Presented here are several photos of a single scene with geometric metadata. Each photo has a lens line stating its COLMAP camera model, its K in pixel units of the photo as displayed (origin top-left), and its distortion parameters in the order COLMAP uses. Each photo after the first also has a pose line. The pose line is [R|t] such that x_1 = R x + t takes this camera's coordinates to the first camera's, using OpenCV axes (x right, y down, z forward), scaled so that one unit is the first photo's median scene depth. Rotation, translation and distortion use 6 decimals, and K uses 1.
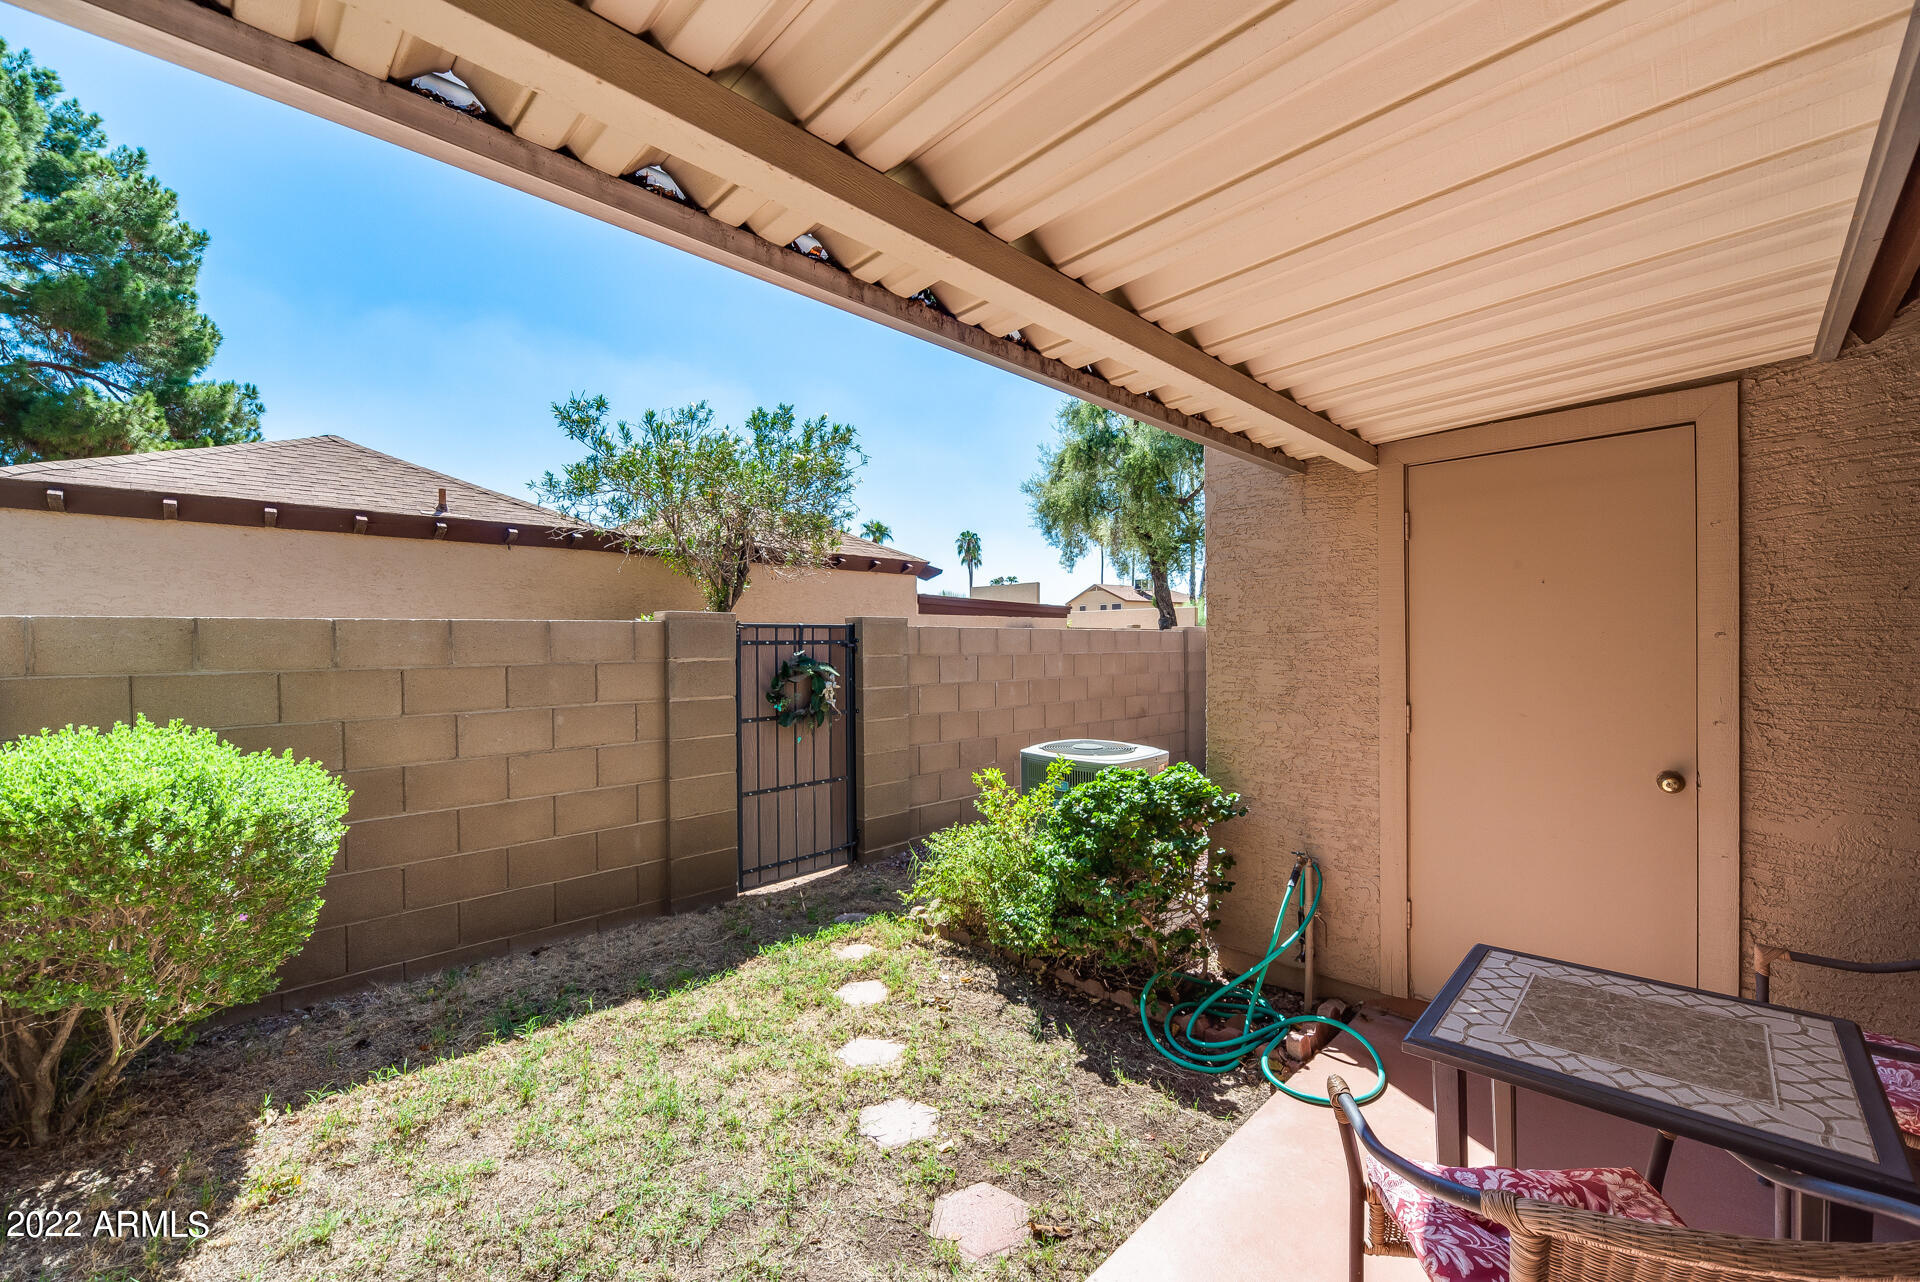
lens RADIAL K [[803.4, 0, 960.0], [0, 803.4, 641.0], [0, 0, 1]] dist [-0.001994, -0.000391]
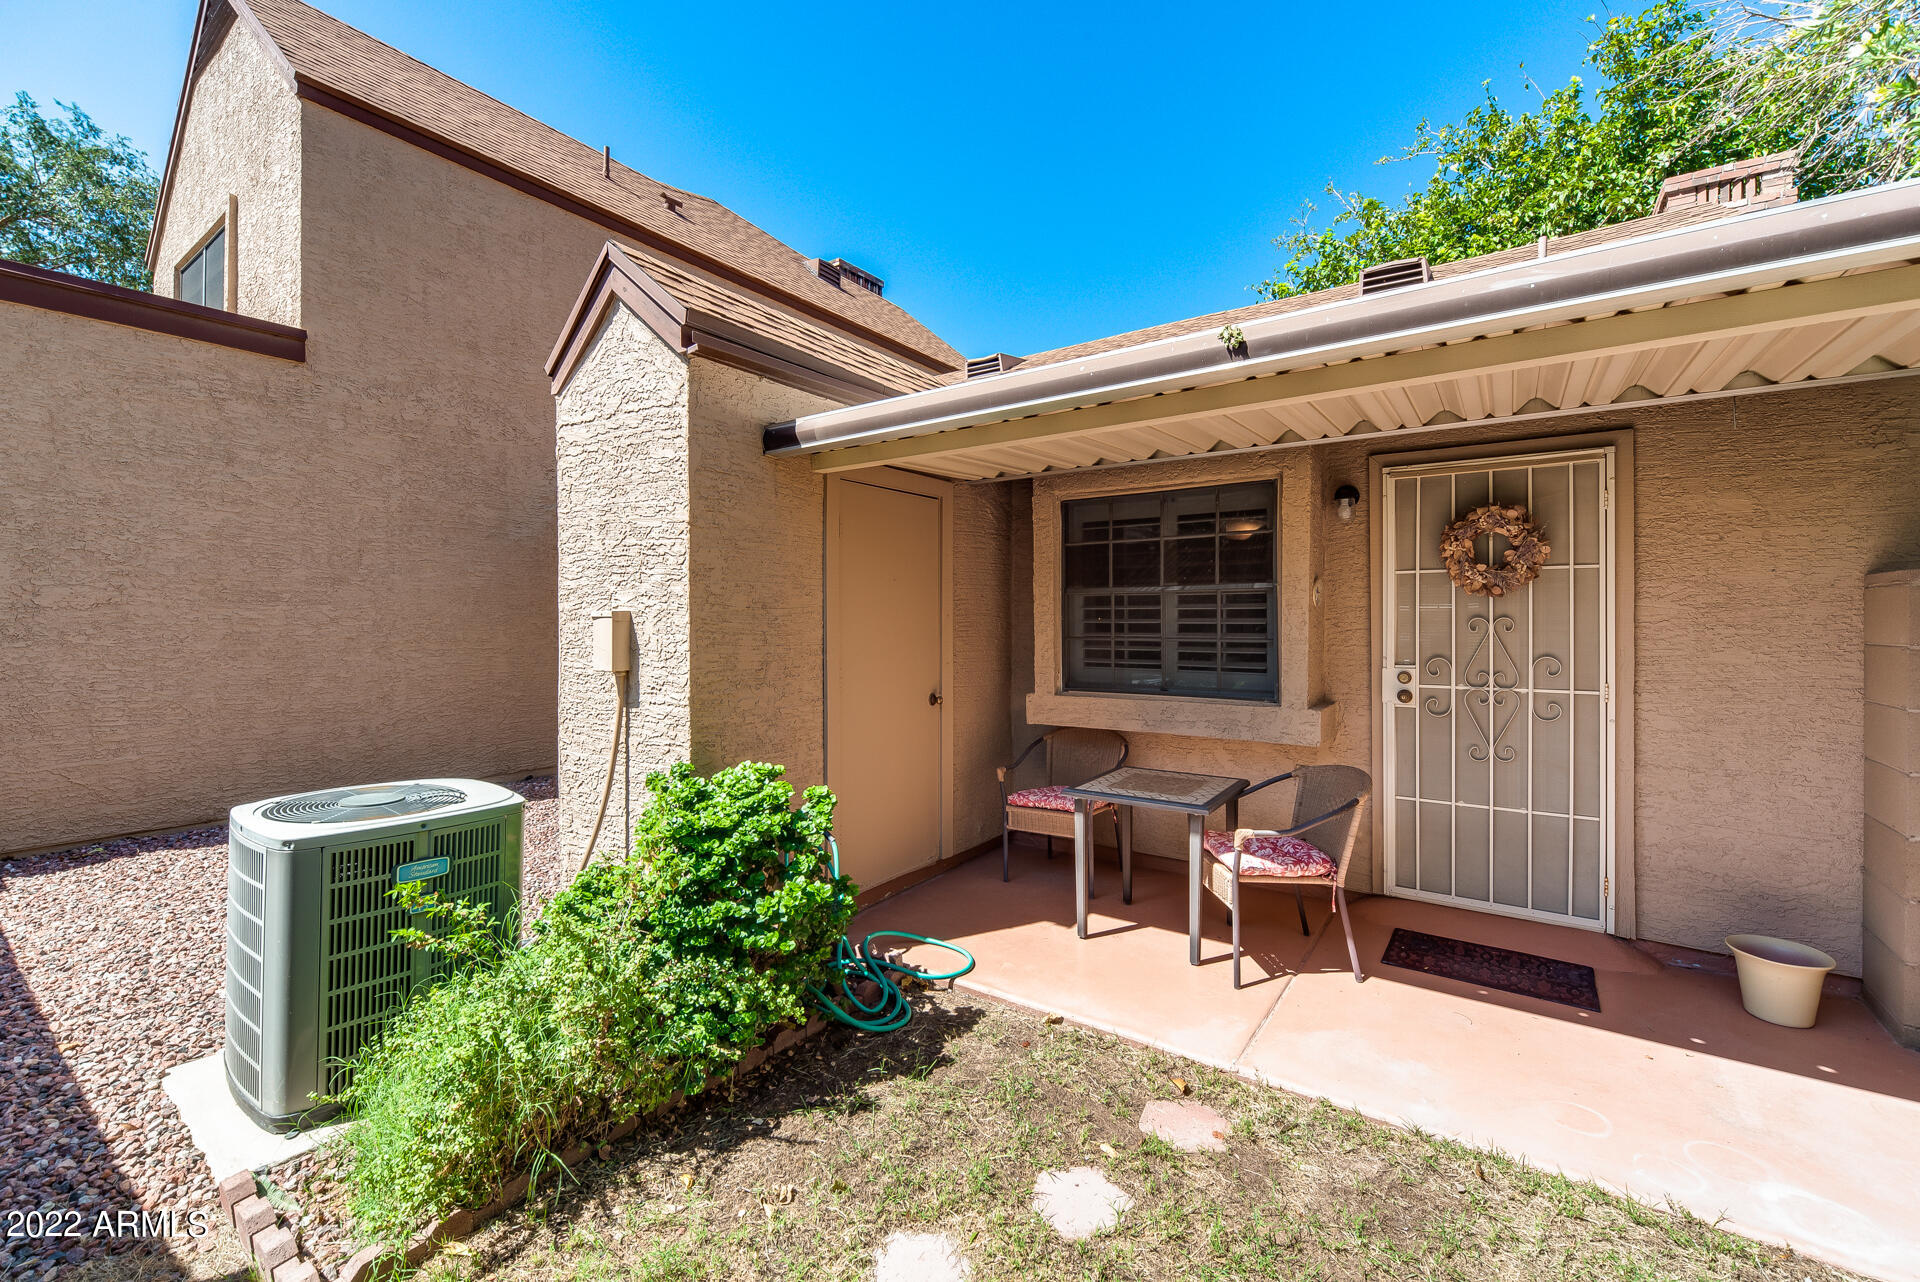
lens RADIAL K [[787.7, 0, 960.5], [0, 787.7, 623.8], [0, 0, 1]] dist [0.003240, -0.000892]
pose [[-0.176436, 0.002838, 0.984308, -0.406228], [-0.003909, 0.999986, -0.003584, 0.007633], [-0.984304, -0.004481, -0.176423, 0.610661]]
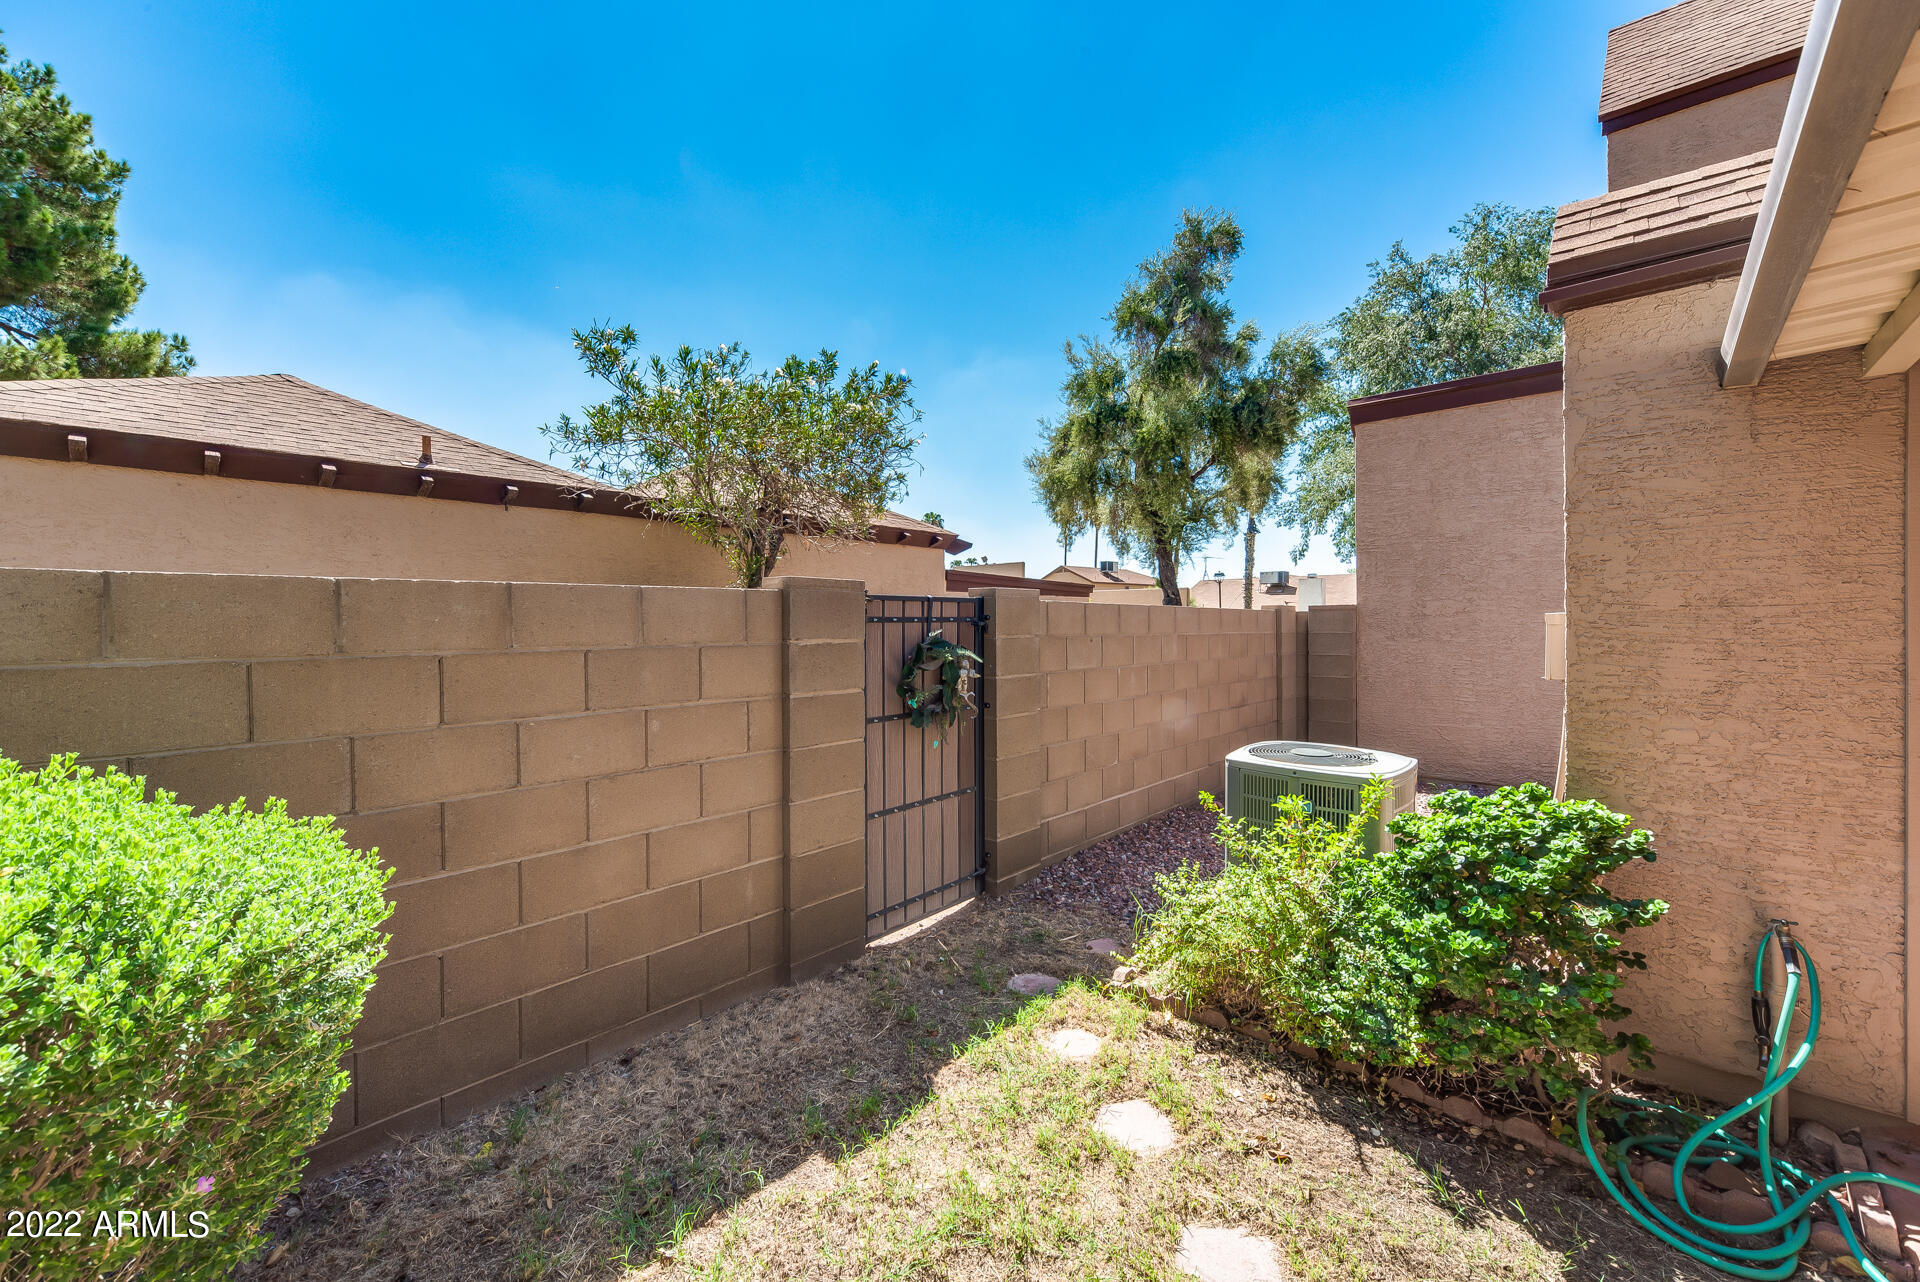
lens RADIAL K [[787.7, 0, 960.5], [0, 787.7, 623.8], [0, 0, 1]] dist [0.003240, -0.000892]
pose [[0.998337, 0.003337, 0.057552, -0.204827], [-0.003476, 0.999991, 0.002319, 0.003805], [-0.057544, -0.002515, 0.998340, 0.218912]]
